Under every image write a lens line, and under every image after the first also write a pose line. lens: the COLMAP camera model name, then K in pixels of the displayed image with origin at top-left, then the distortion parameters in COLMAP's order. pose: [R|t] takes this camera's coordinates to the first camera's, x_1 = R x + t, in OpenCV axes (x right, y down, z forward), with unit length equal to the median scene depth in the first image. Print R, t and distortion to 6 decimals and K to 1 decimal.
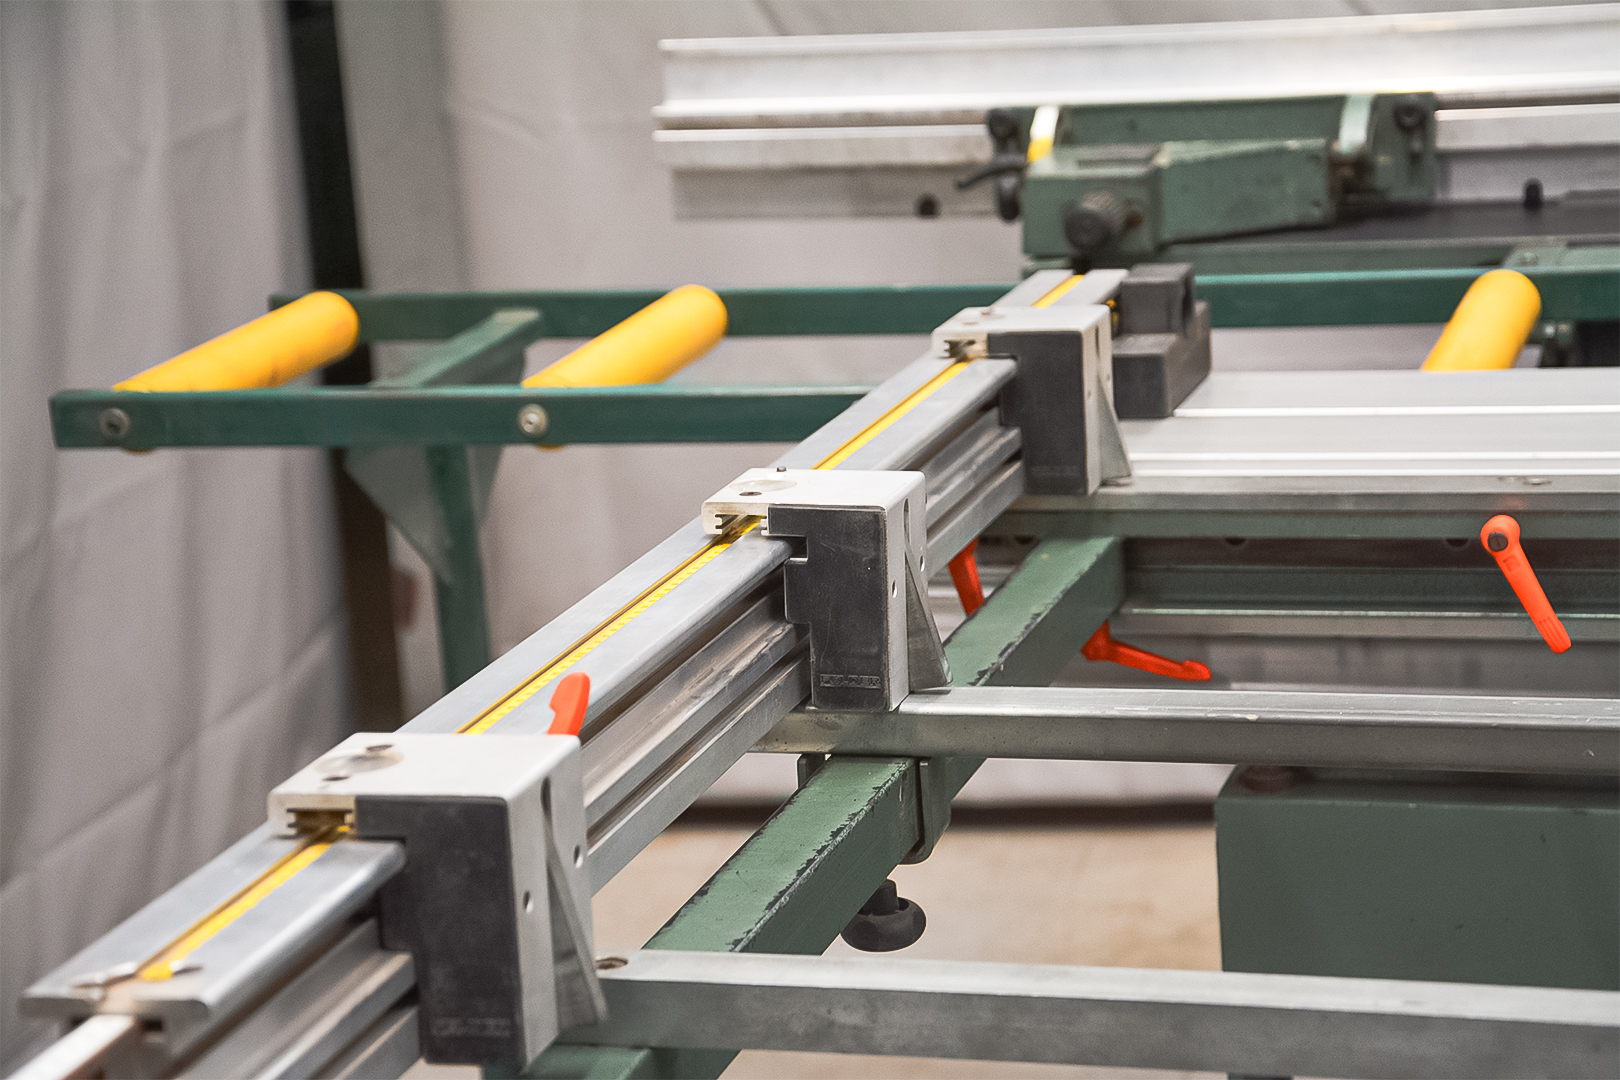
lens RADIAL K [[4202.6, 0, 809.8], [0, 4202.6, 539.5], [0, 0, 1]] dist [0.000734, 13.951336]
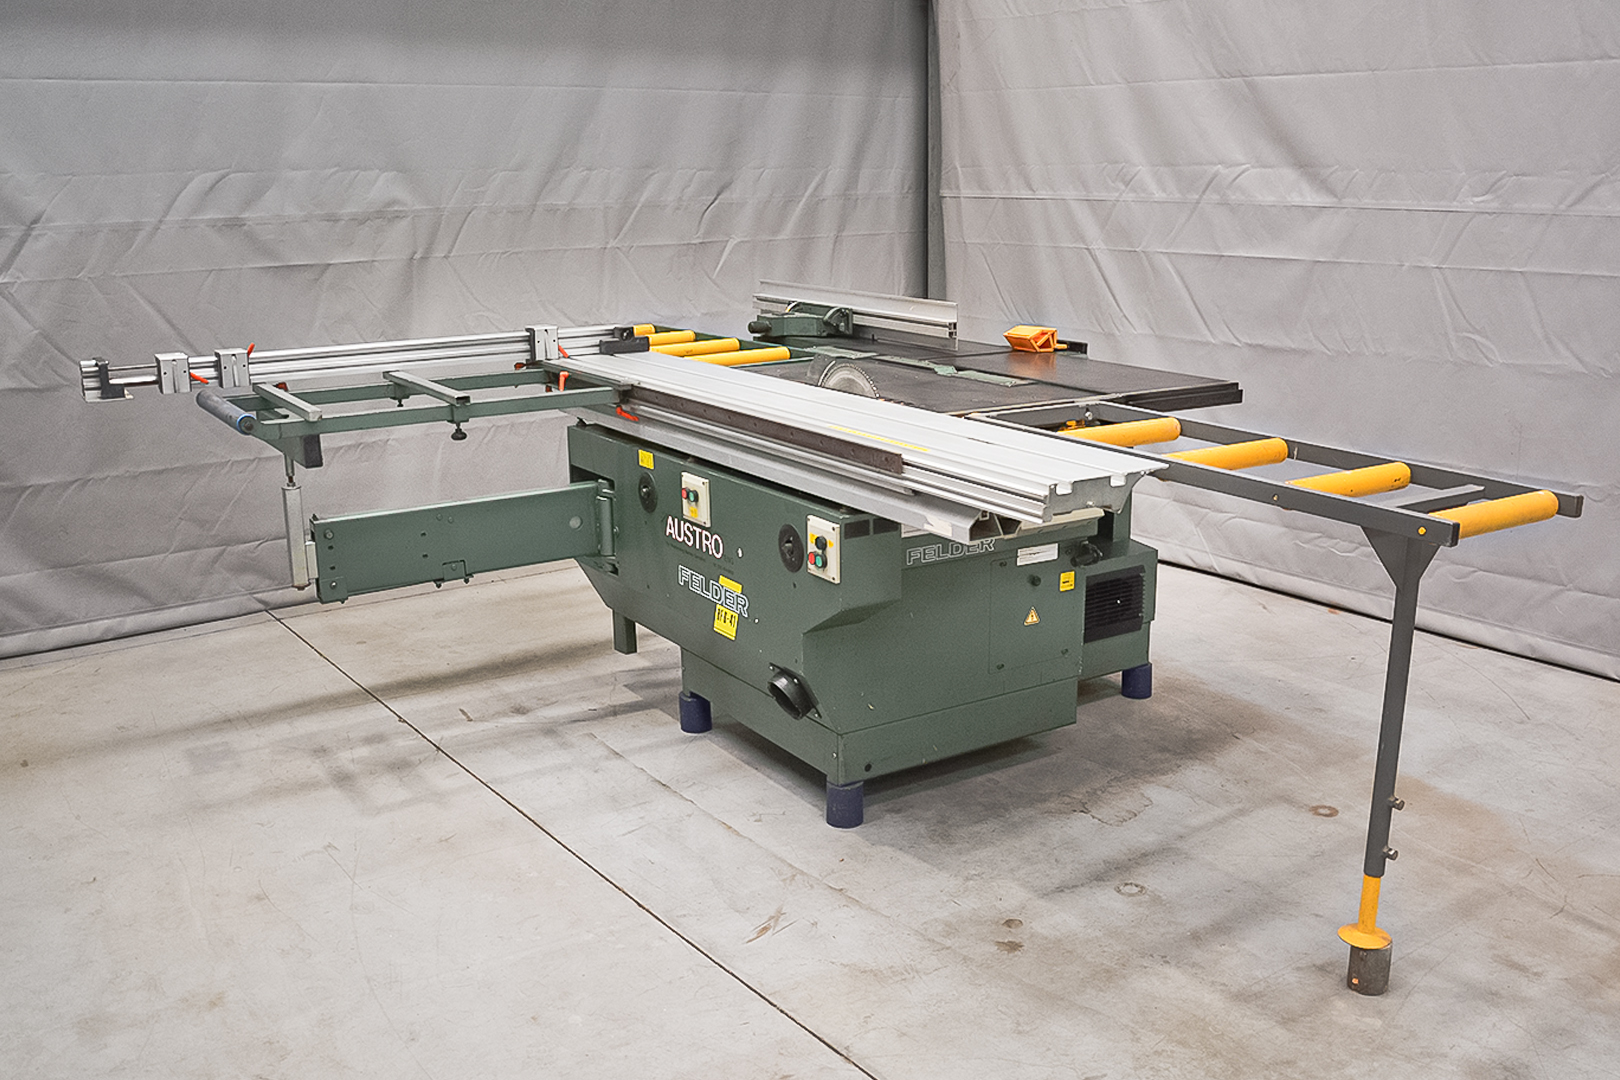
lens RADIAL K [[1488.6, 0, 835.8], [0, 1488.6, 535.5], [0, 0, 1]] dist [-0.168334, 0.129884]
pose [[0.743186, 0.210297, -0.635177, 1.098823], [-0.178030, 0.977253, 0.115251, -0.053623], [0.644966, 0.027428, 0.763719, -0.105604]]
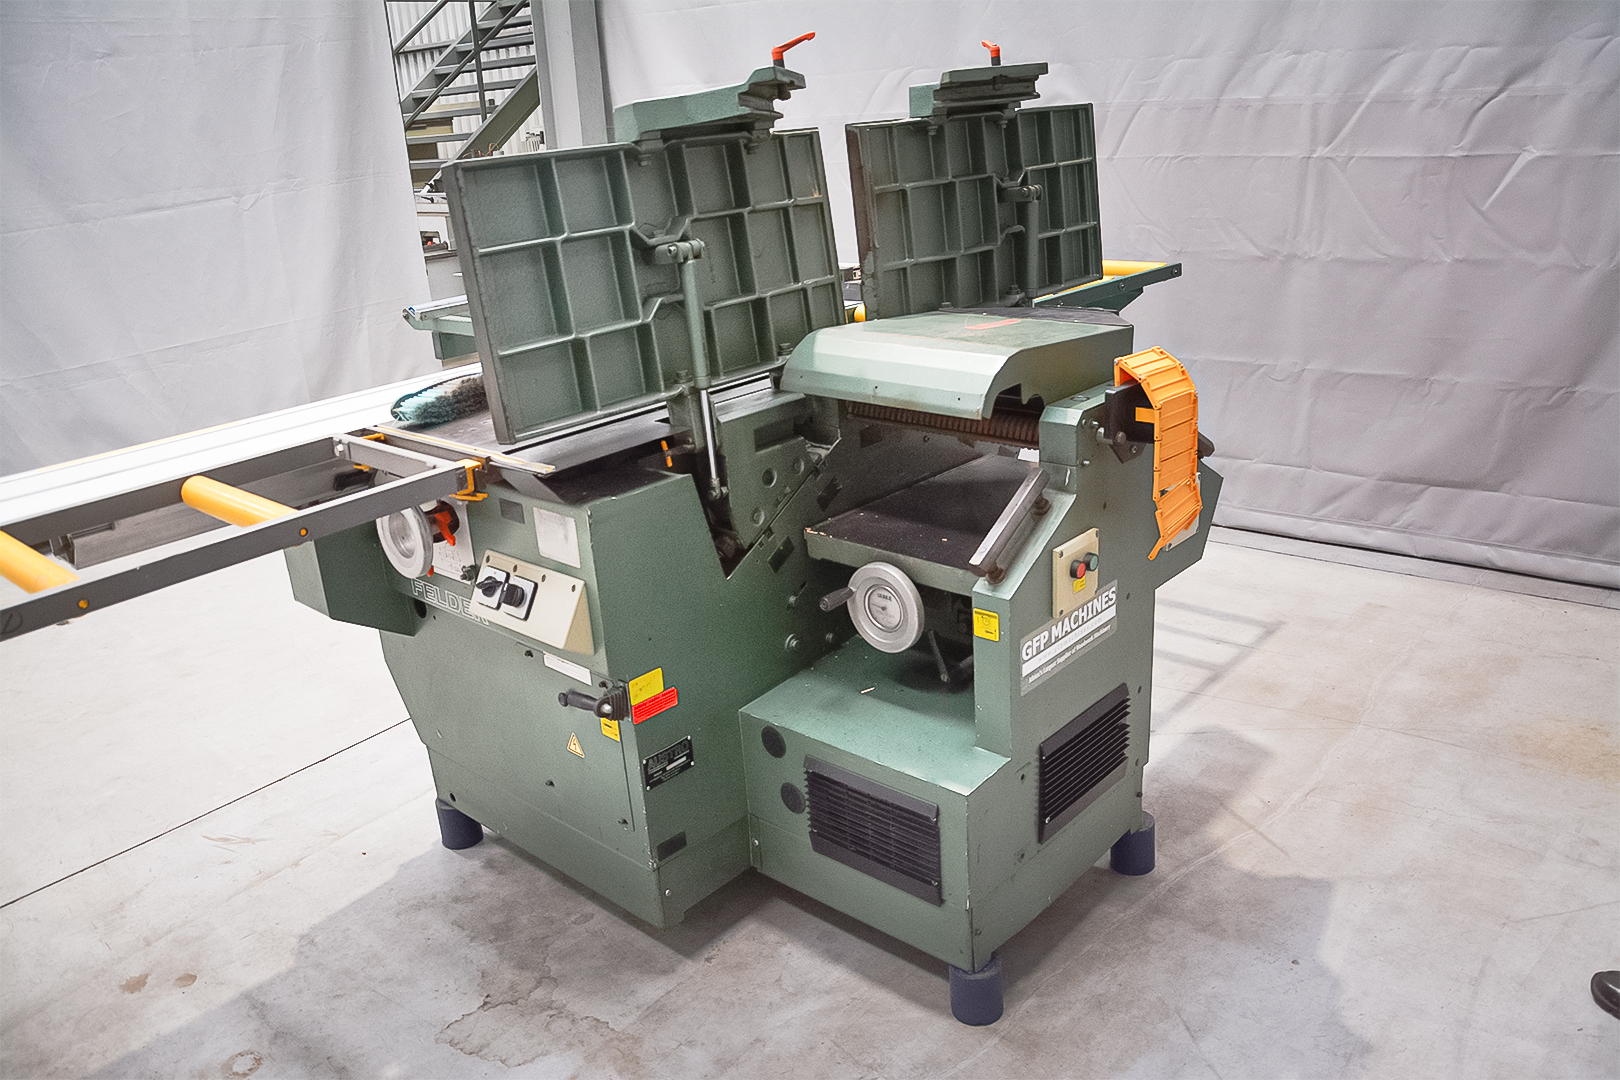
lens RADIAL K [[1265.2, 0, 820.9], [0, 1265.2, 540.2], [0, 0, 1]] dist [-0.155602, 0.121174]
pose [[-0.453905, 0.377255, -0.807248, 0.946654], [-0.102019, 0.877991, 0.467680, -0.310973], [0.885191, 0.294637, -0.360037, 1.171911]]
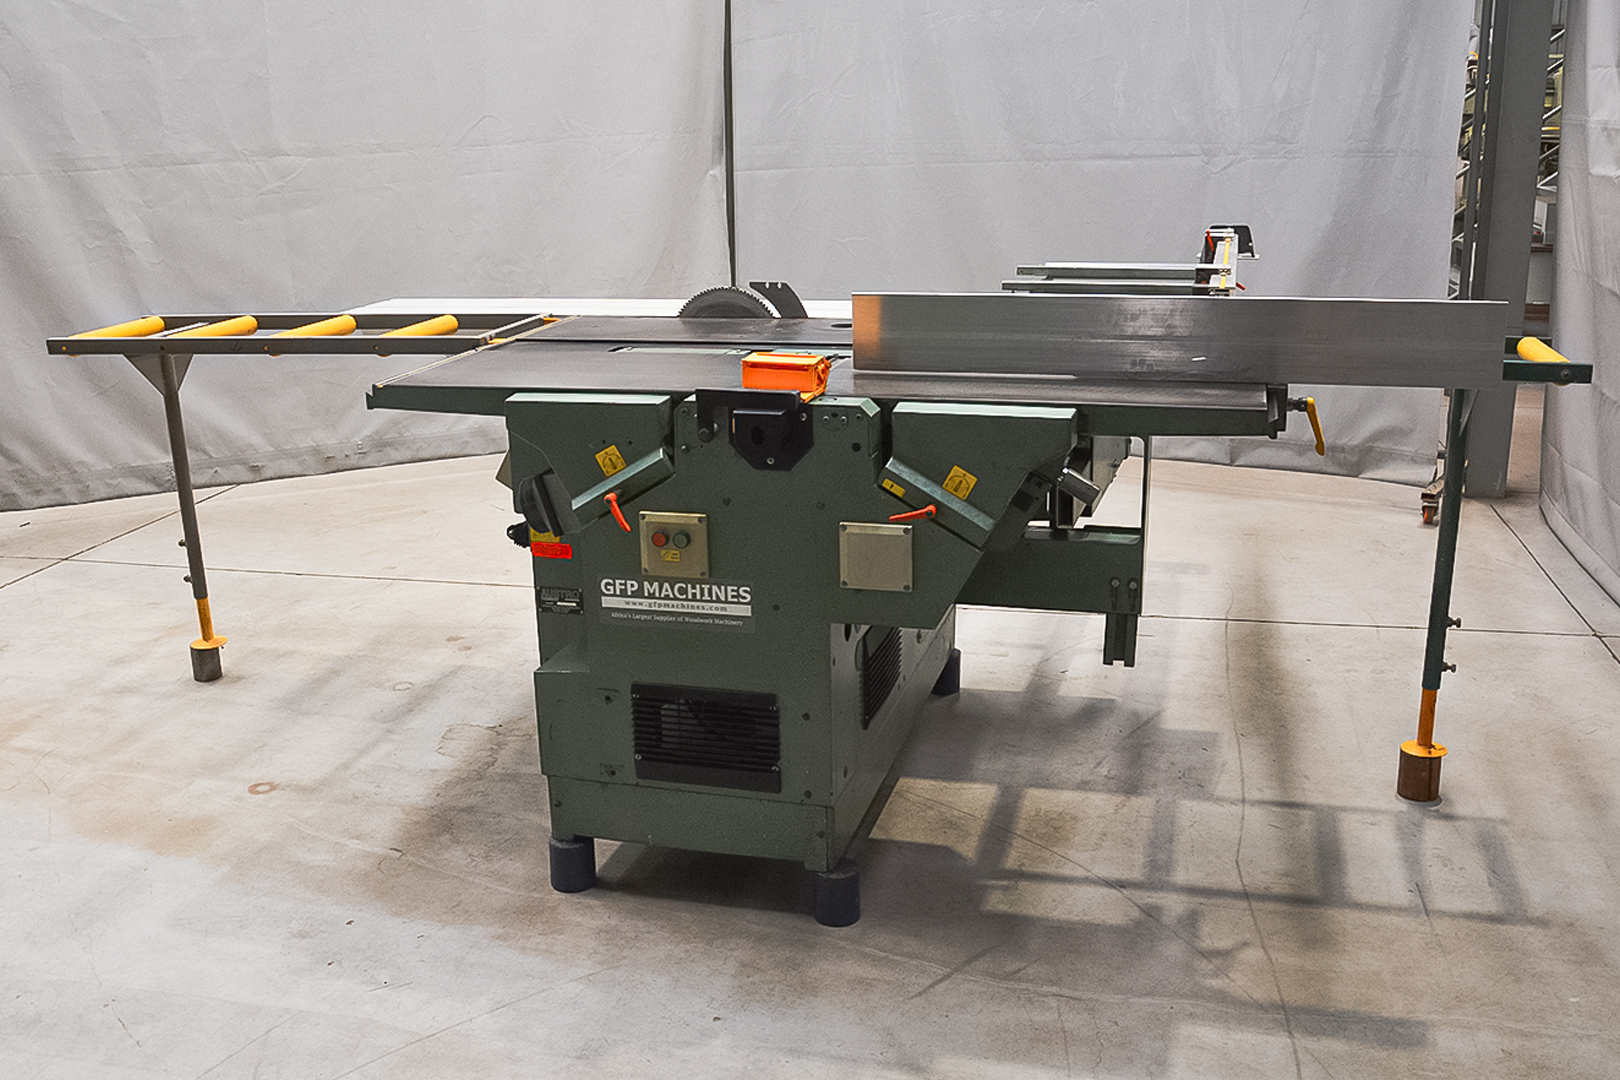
lens RADIAL K [[1546.7, 0, 786.4], [0, 1546.7, 540.7], [0, 0, 1]] dist [-0.158851, 0.127273]
pose [[-0.996138, 0.072821, 0.049051, 0.300208], [0.087362, 0.877838, 0.470924, -0.410806], [-0.008765, 0.473390, -0.880809, 1.795727]]
